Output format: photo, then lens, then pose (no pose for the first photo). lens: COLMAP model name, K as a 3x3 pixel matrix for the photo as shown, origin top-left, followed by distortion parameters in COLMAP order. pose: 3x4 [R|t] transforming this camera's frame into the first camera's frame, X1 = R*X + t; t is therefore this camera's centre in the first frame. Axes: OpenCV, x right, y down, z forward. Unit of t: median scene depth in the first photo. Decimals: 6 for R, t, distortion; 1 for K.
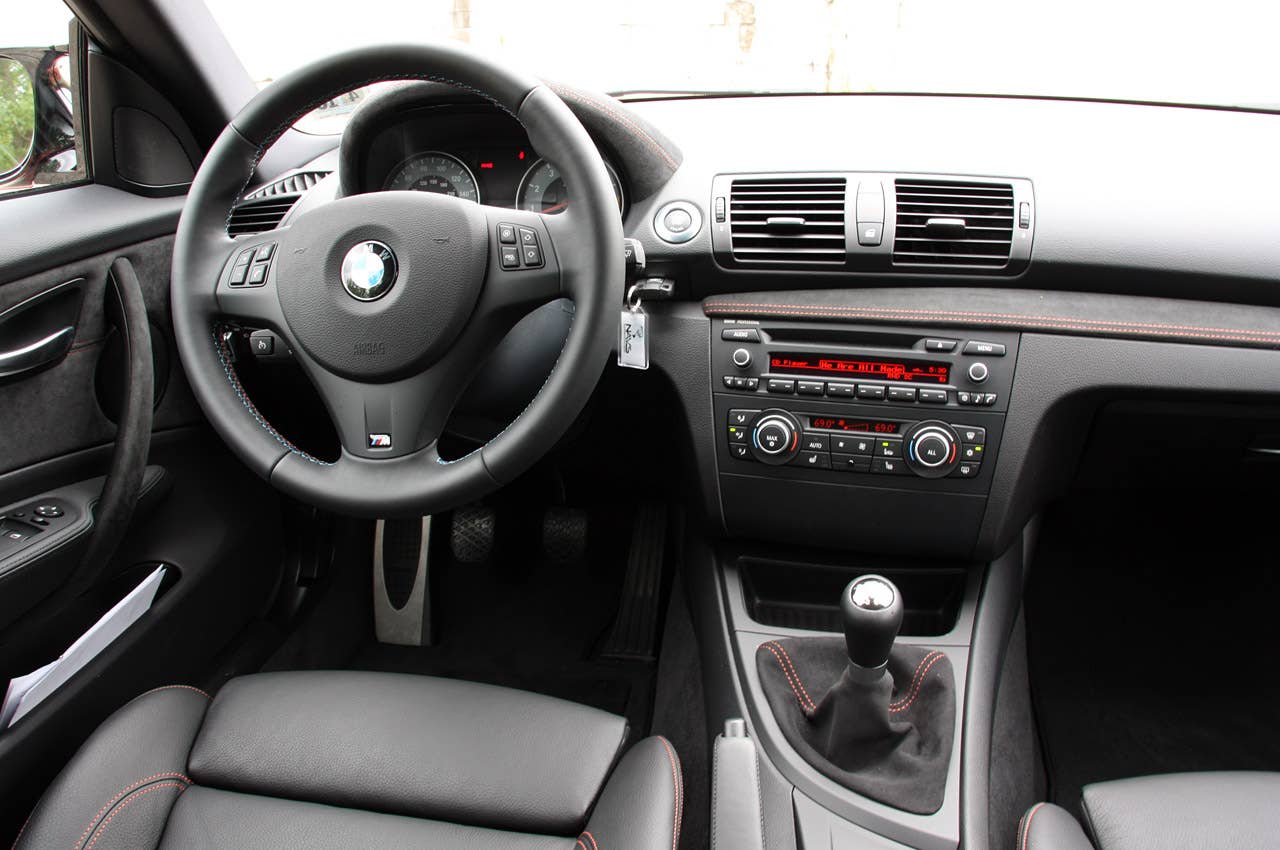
lens RADIAL K [[1089.0, 0, 582.2], [0, 1089.0, 423.1], [0, 0, 1]] dist [-0.179297, 0.144107]
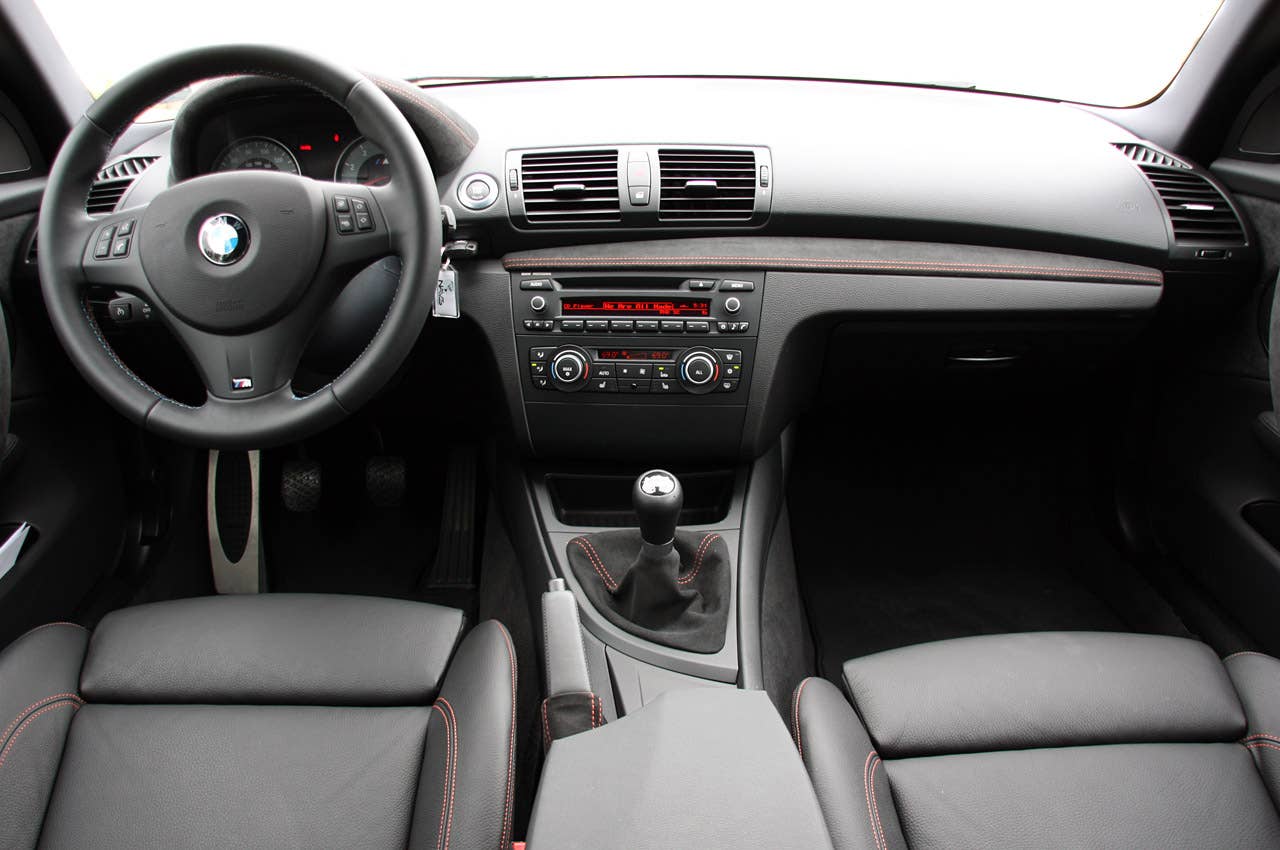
lens RADIAL K [[1089.0, 0, 582.2], [0, 1089.0, 423.1], [0, 0, 1]] dist [-0.179297, 0.144107]
pose [[0.979329, -0.062458, 0.192388, -0.044508], [0.058639, 0.997954, 0.025487, 0.044563], [-0.193586, -0.013679, 0.980988, -0.185259]]
